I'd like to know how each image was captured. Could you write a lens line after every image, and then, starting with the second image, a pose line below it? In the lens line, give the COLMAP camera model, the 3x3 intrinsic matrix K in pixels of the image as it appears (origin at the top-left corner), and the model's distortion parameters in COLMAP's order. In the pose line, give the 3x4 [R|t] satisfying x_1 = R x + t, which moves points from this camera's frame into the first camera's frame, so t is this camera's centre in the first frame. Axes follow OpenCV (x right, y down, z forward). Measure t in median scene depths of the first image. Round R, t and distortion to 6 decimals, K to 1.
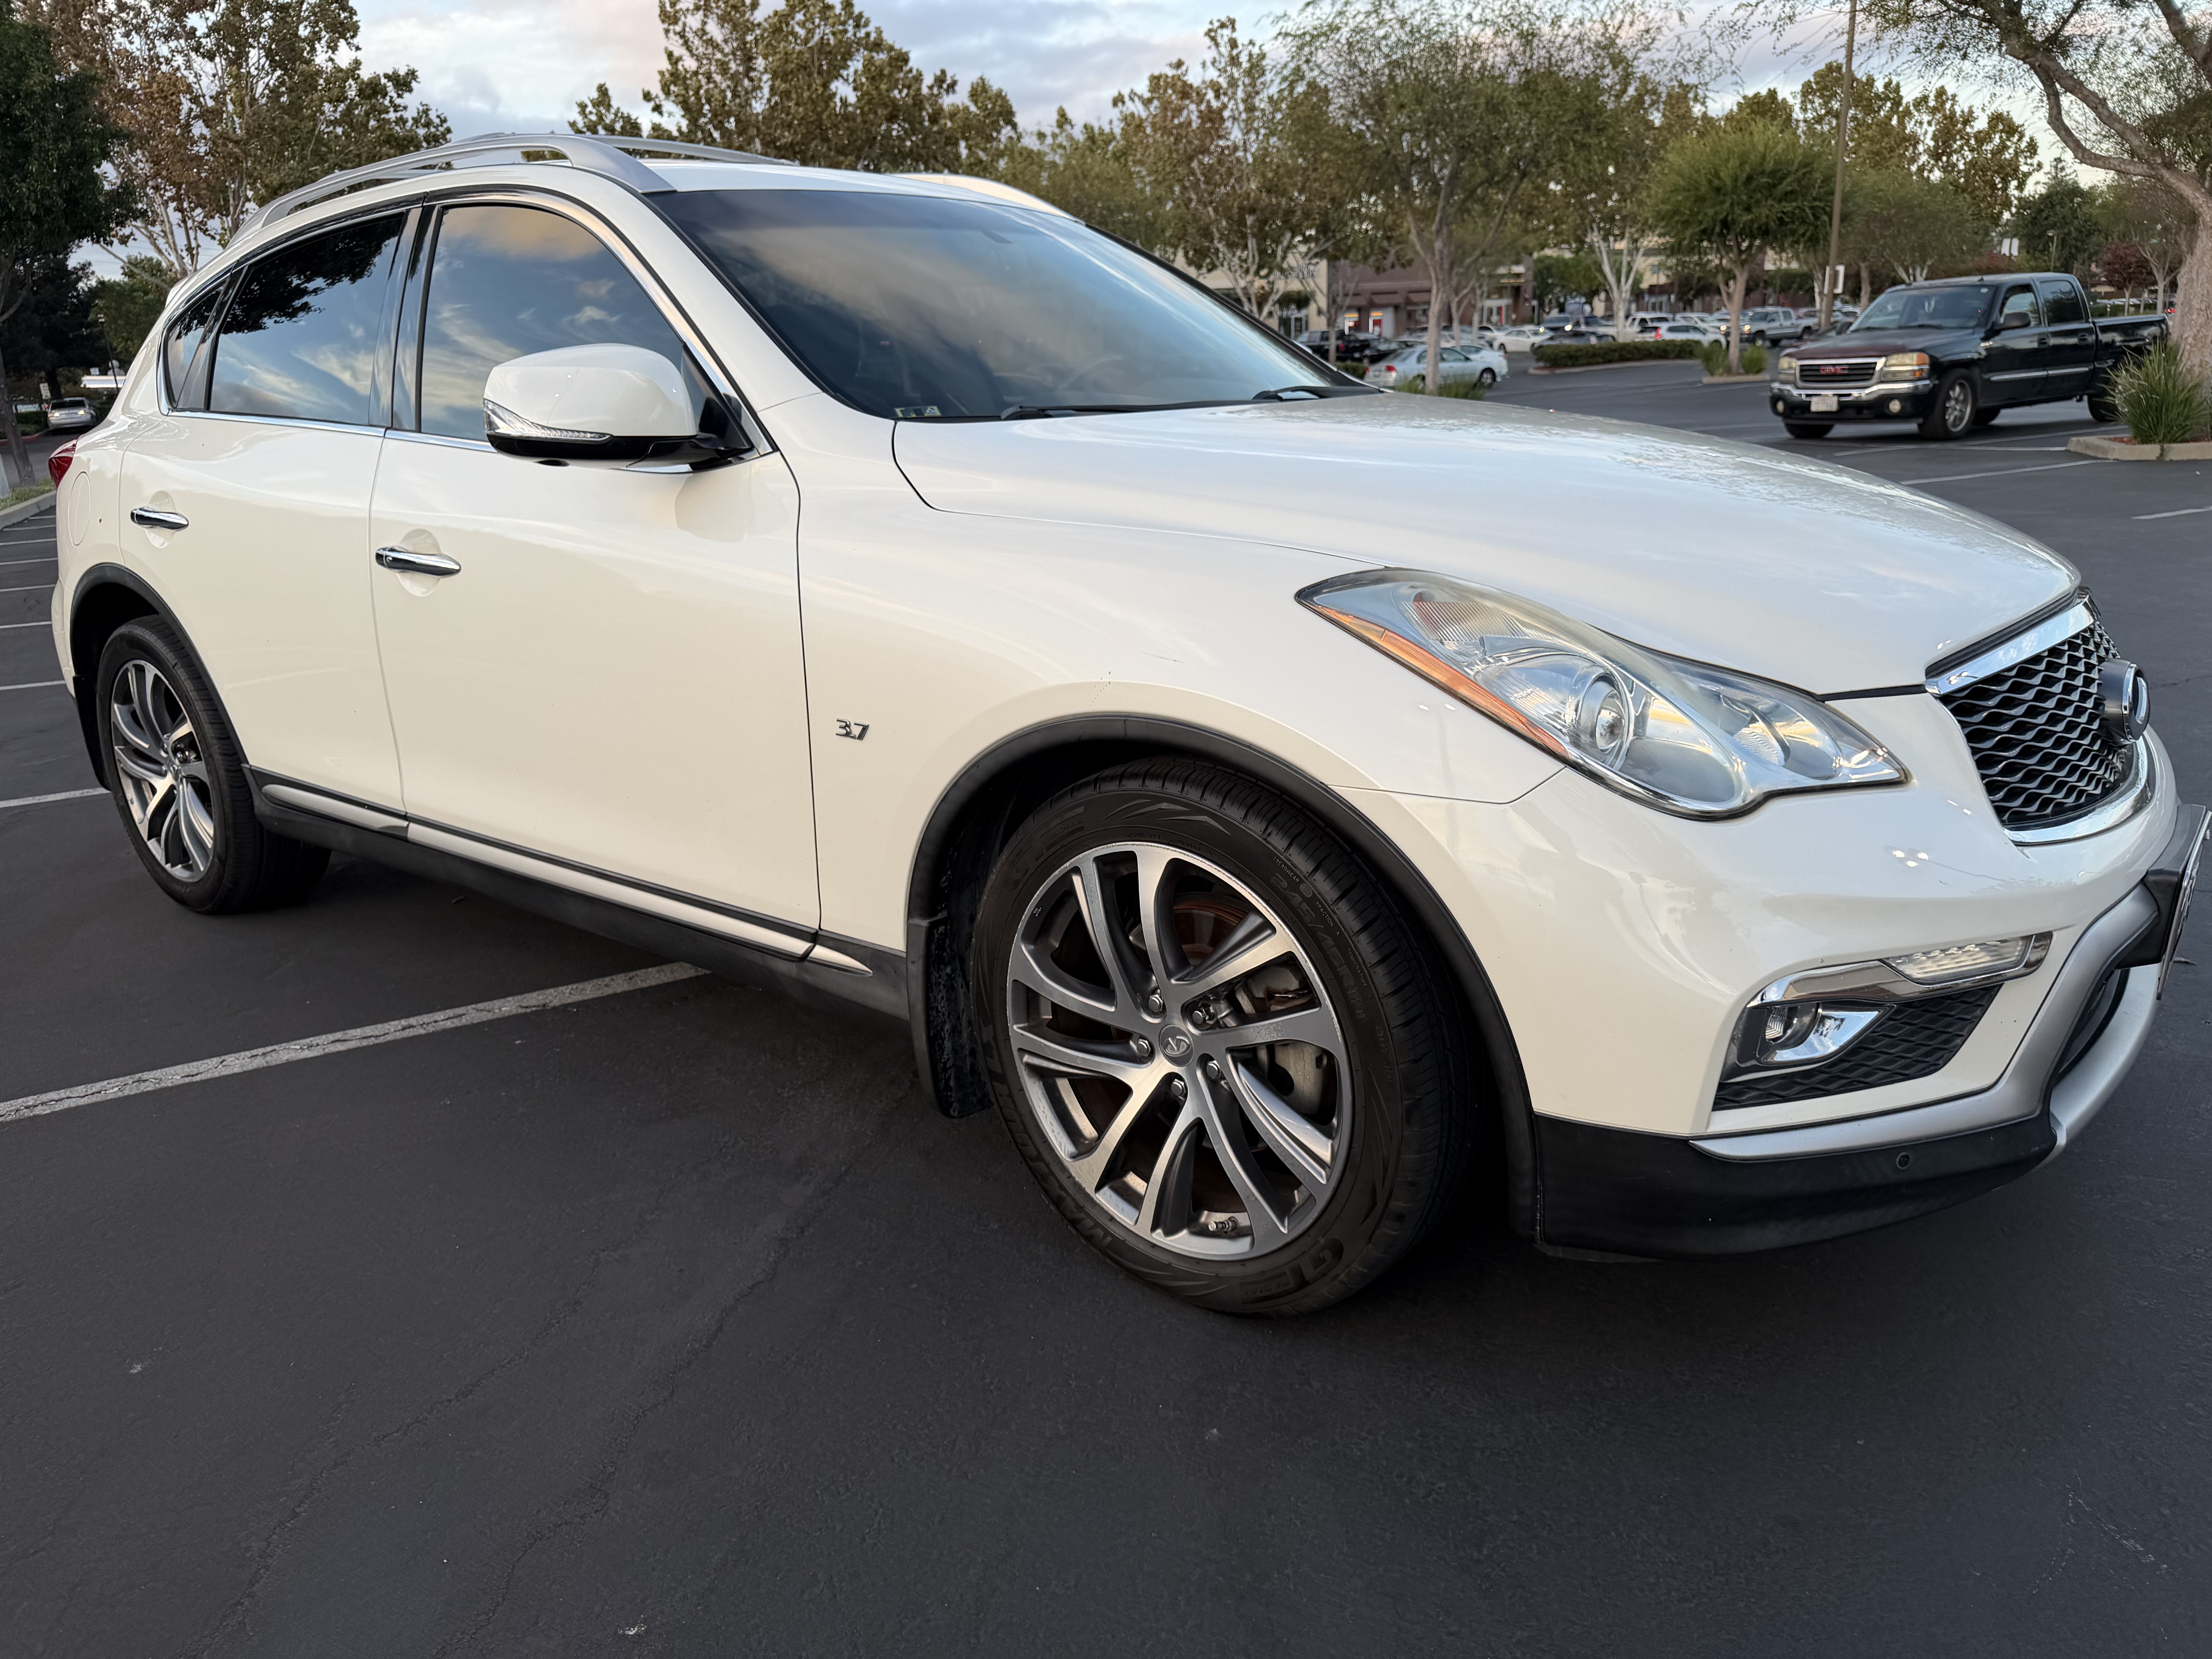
lens RADIAL K [[1572.8, 0, 1098.7], [0, 1572.8, 827.4], [0, 0, 1]] dist [0.026052, -0.032278]
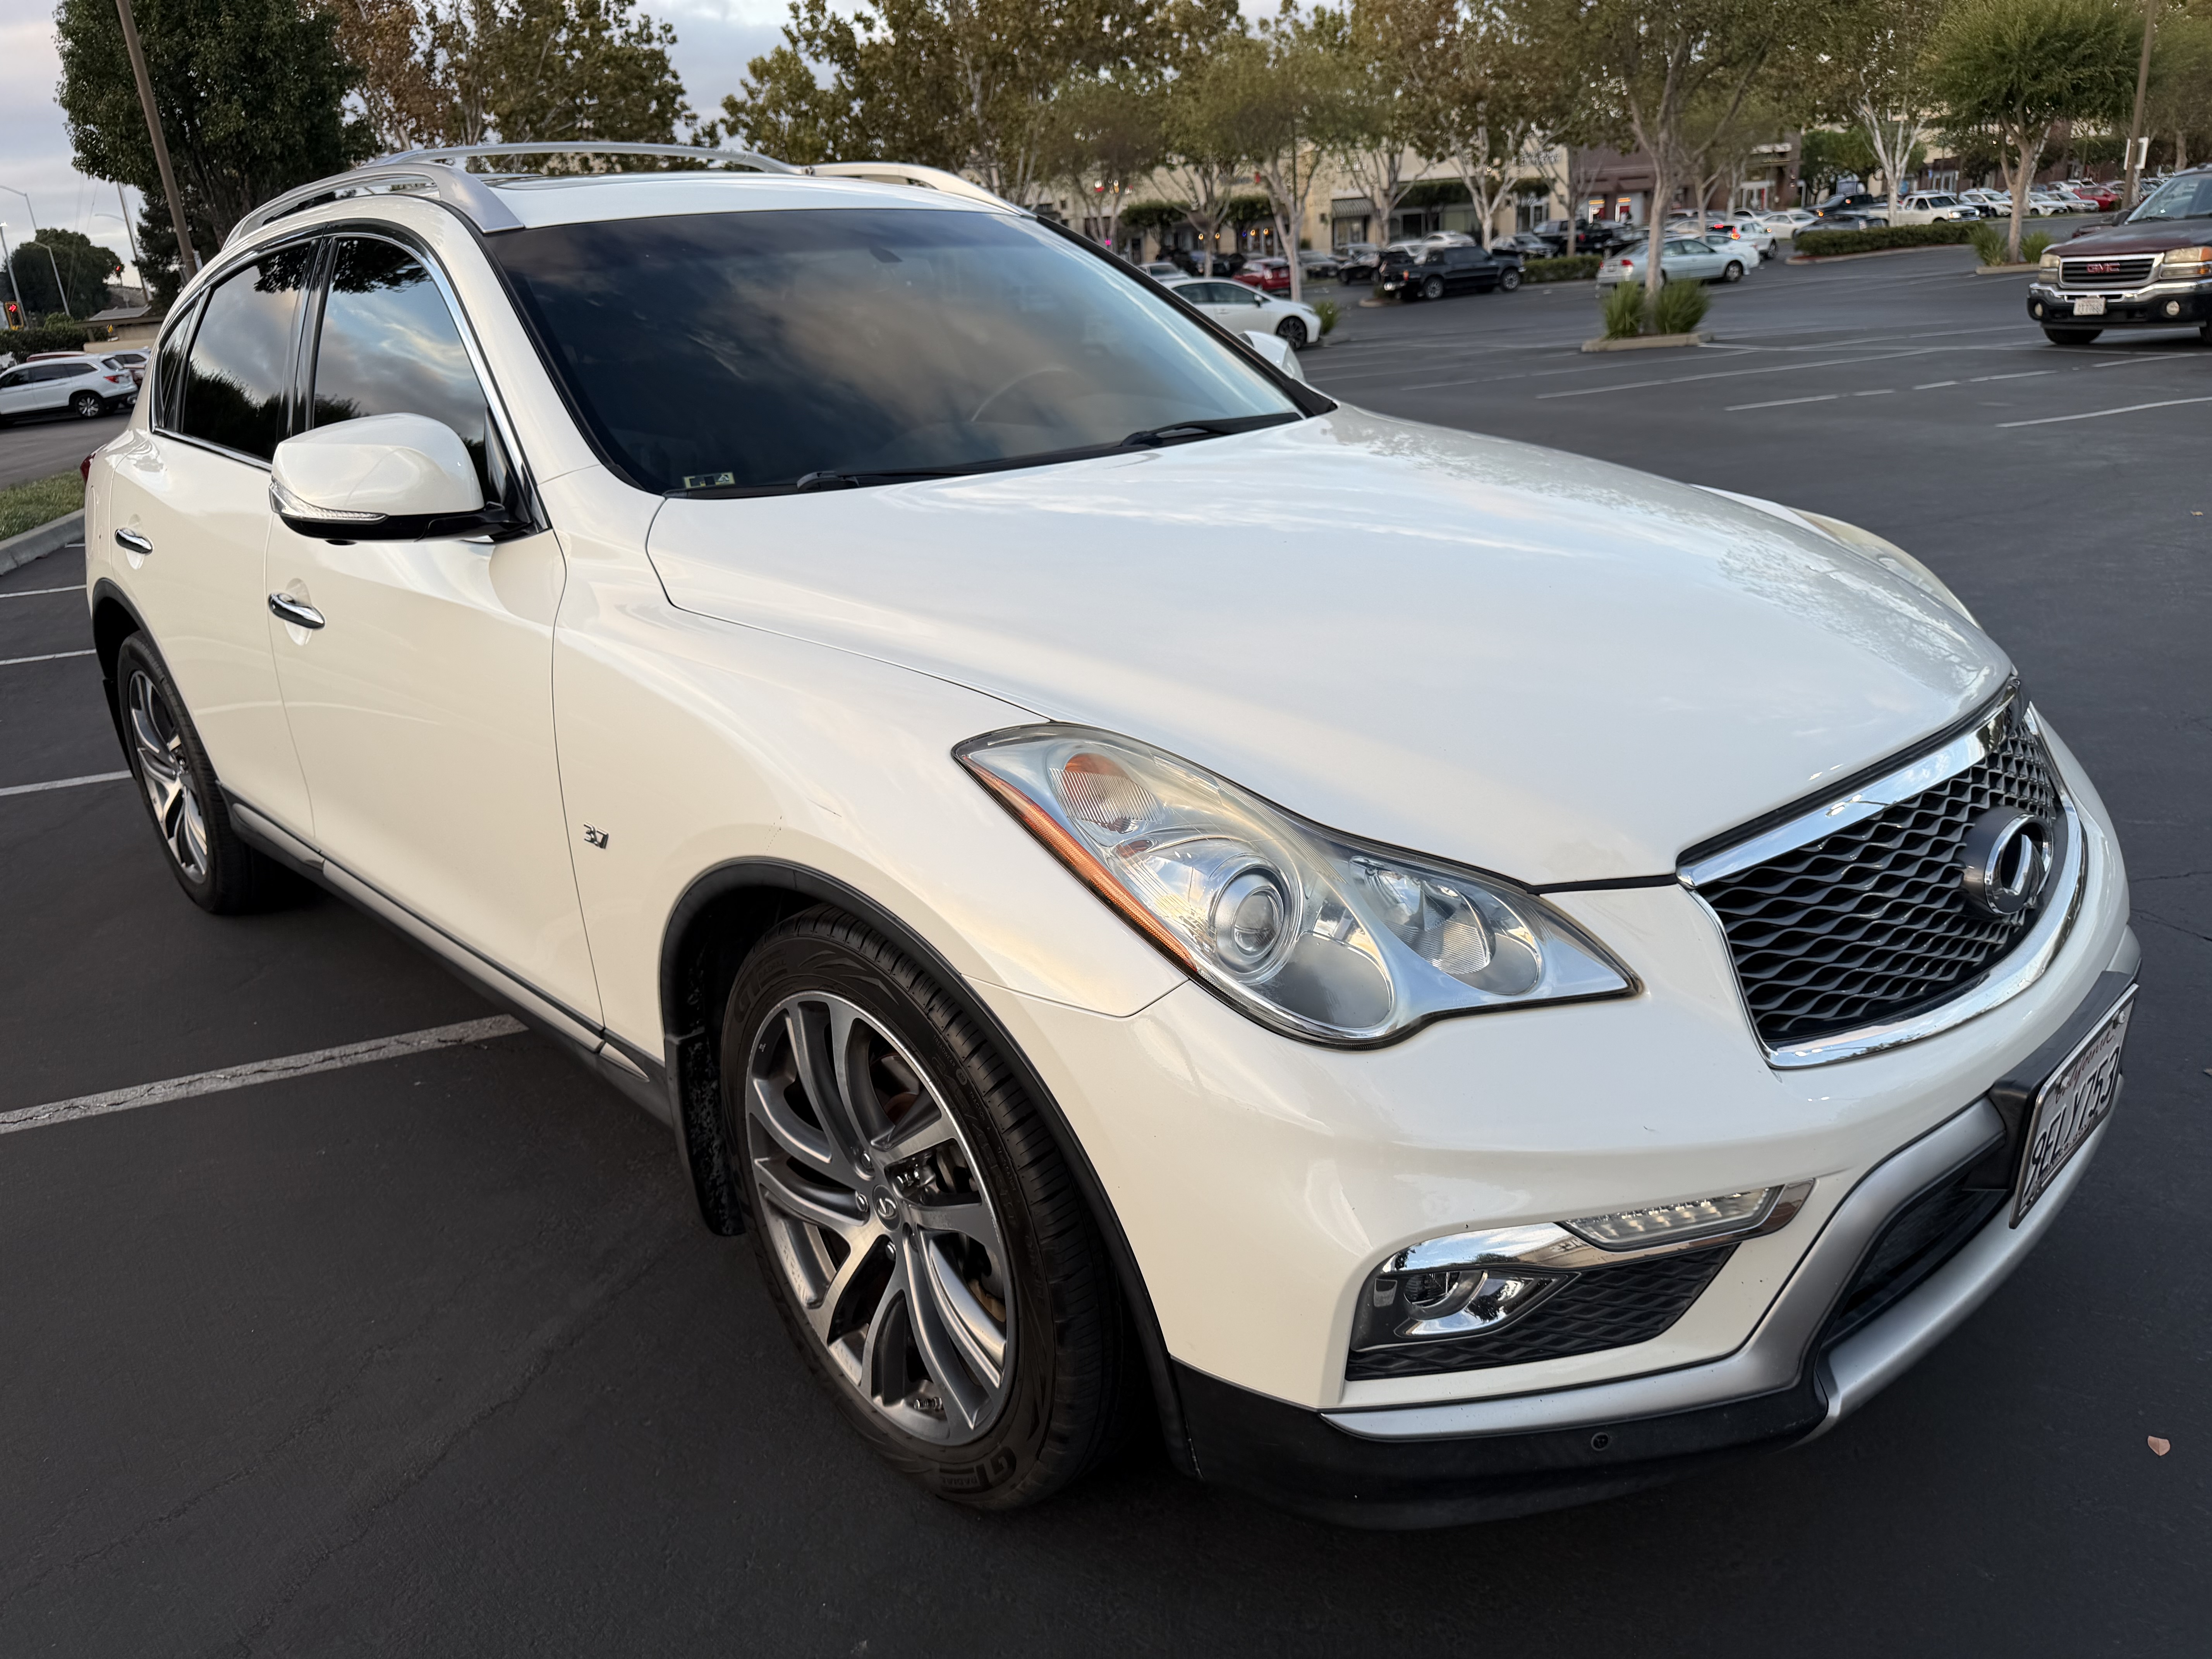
lens RADIAL K [[1572.8, 0, 1116.8], [0, 1572.8, 816.2], [0, 0, 1]] dist [0.026052, -0.032278]
pose [[0.989403, 0.025314, -0.142974, 0.275176], [-0.017005, 0.998111, 0.059042, -0.130899], [0.144198, -0.055985, 0.987964, 0.103067]]
